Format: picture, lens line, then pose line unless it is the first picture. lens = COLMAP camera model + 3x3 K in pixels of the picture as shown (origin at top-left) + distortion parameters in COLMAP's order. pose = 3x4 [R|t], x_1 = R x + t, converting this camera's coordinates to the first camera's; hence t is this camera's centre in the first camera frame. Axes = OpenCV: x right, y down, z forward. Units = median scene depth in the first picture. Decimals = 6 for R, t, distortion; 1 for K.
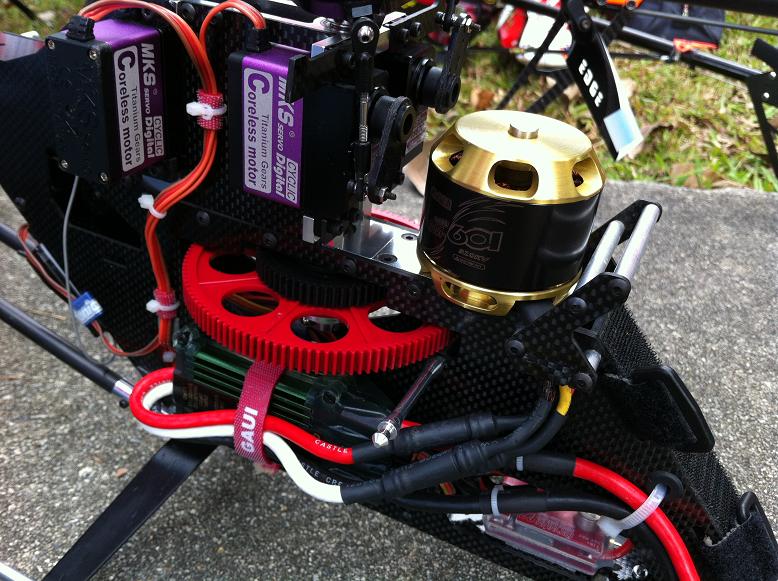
lens RADIAL K [[738.3, 0, 389.0], [0, 738.3, 290.5], [0, 0, 1]] dist [0.090401, -0.378727]
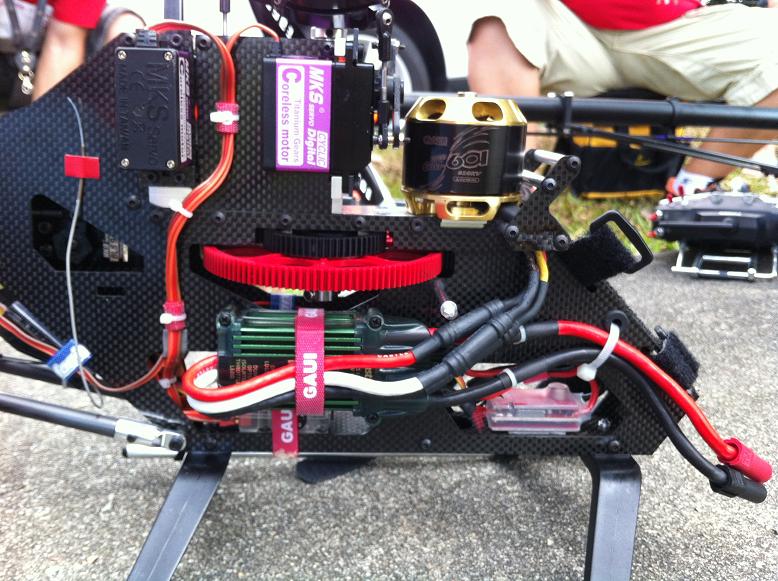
lens RADIAL K [[738.3, 0, 389.0], [0, 738.3, 290.5], [0, 0, 1]] dist [0.090401, -0.378727]
pose [[0.883151, -0.180389, 0.433017, -0.603074], [0.287623, 0.937456, -0.196085, 0.353486], [-0.370563, 0.297718, 0.879799, -0.103372]]
